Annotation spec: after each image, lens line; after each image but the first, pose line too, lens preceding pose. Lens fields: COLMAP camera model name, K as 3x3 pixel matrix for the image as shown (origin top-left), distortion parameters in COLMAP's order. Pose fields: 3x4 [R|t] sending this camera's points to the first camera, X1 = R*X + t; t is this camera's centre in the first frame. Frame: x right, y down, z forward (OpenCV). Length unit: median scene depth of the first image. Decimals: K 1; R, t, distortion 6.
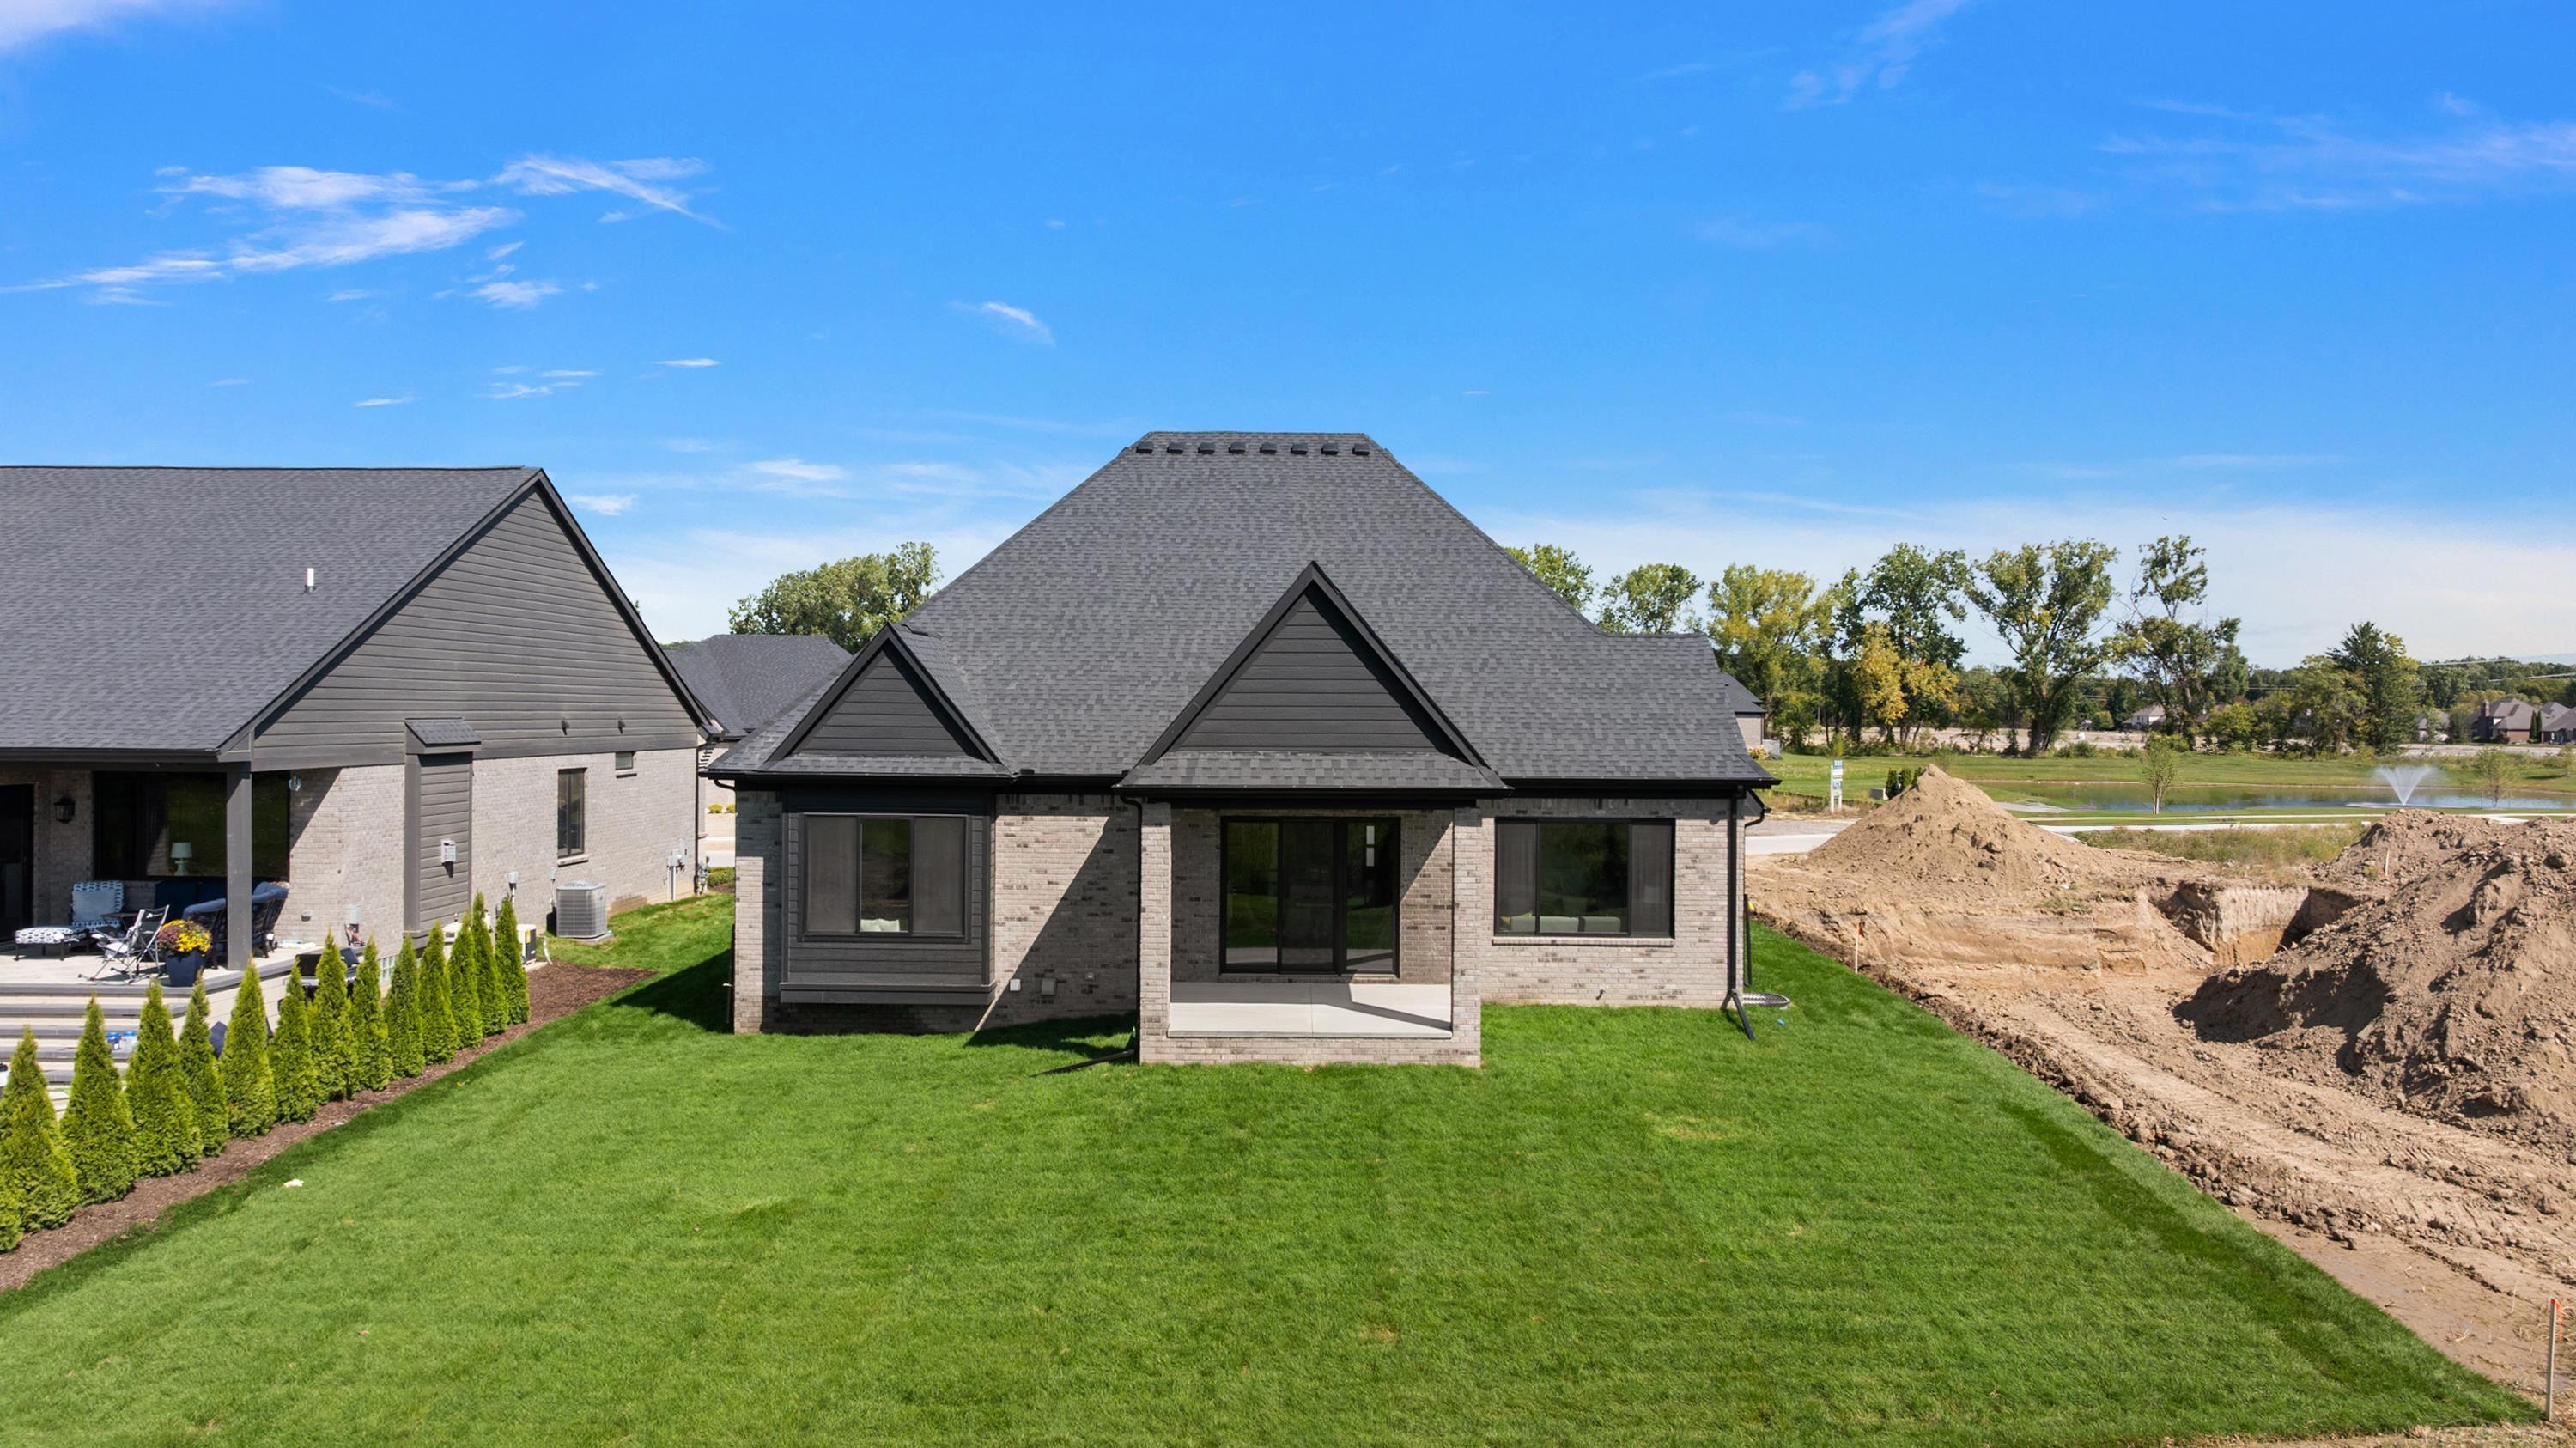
lens RADIAL K [[1858.1, 0, 1252.3], [0, 1858.1, 723.1], [0, 0, 1]] dist [-0.010178, -0.004262]
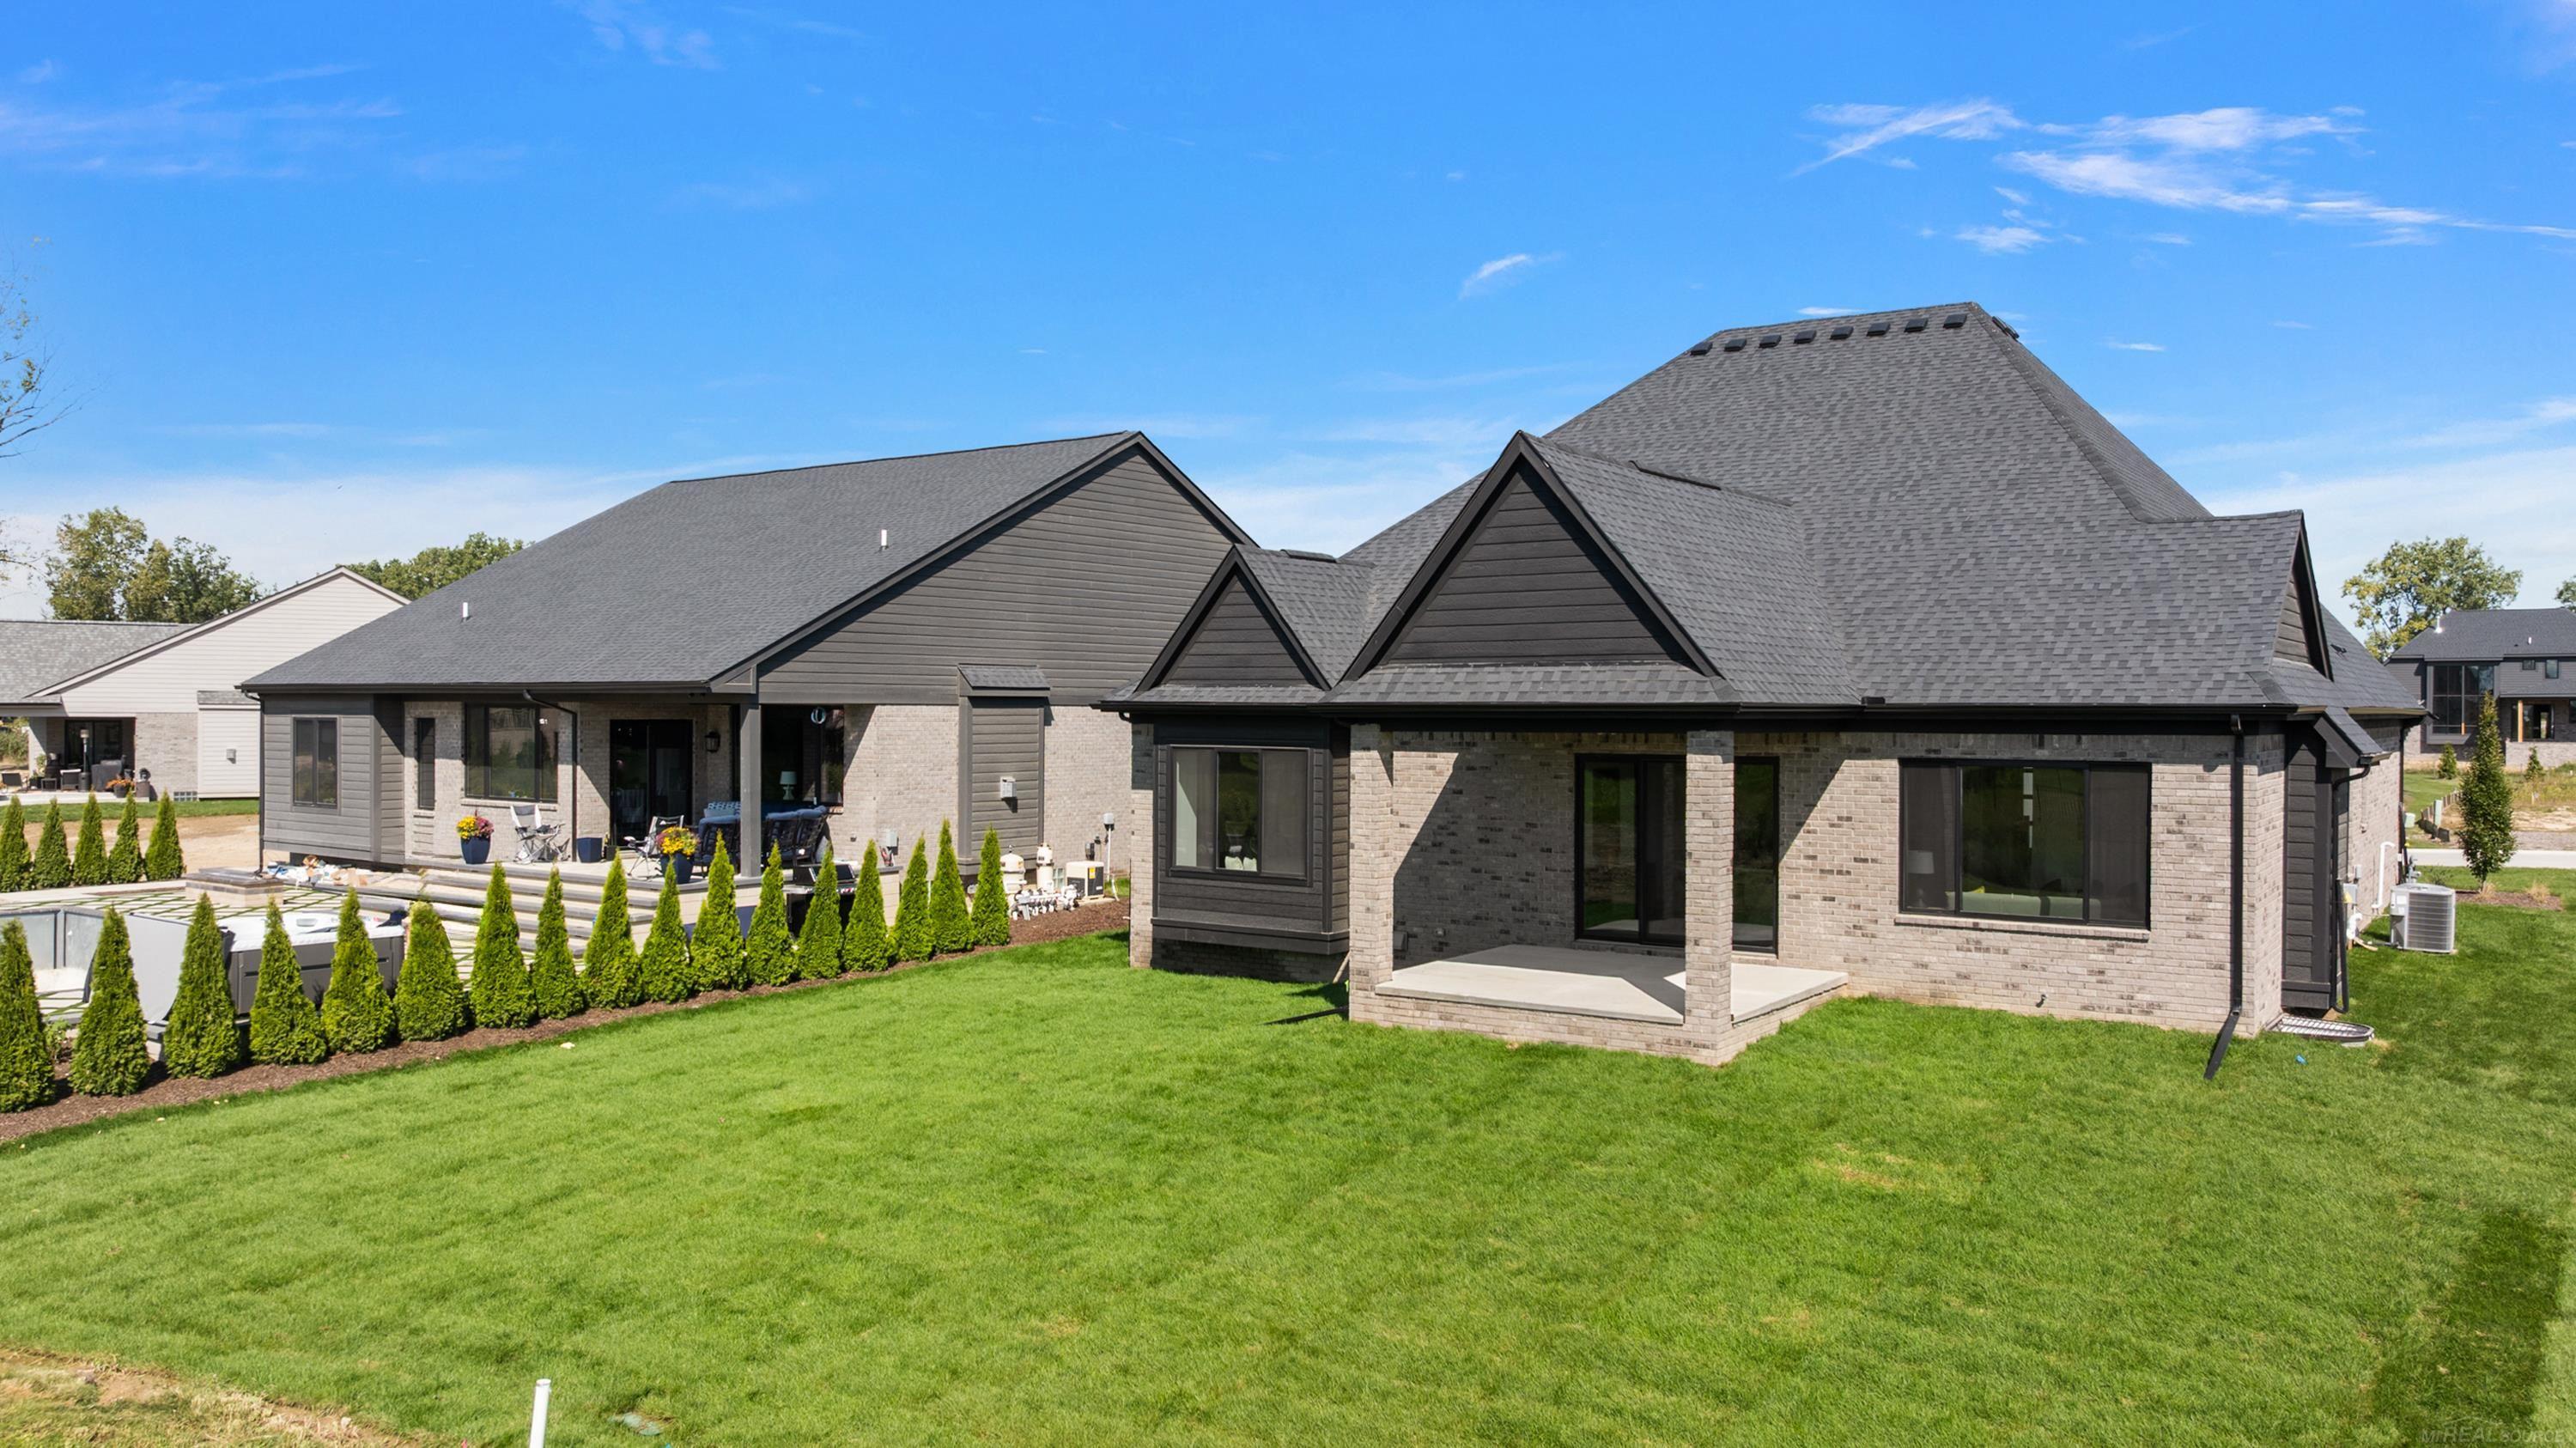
lens RADIAL K [[1858.1, 0, 1252.3], [0, 1858.1, 723.1], [0, 0, 1]] dist [-0.010178, -0.004262]
pose [[0.825058, 0.001053, -0.565047, 0.345990], [-0.001985, 0.999997, -0.001034, 0.037855], [0.565044, 0.001975, 0.825058, 0.218061]]
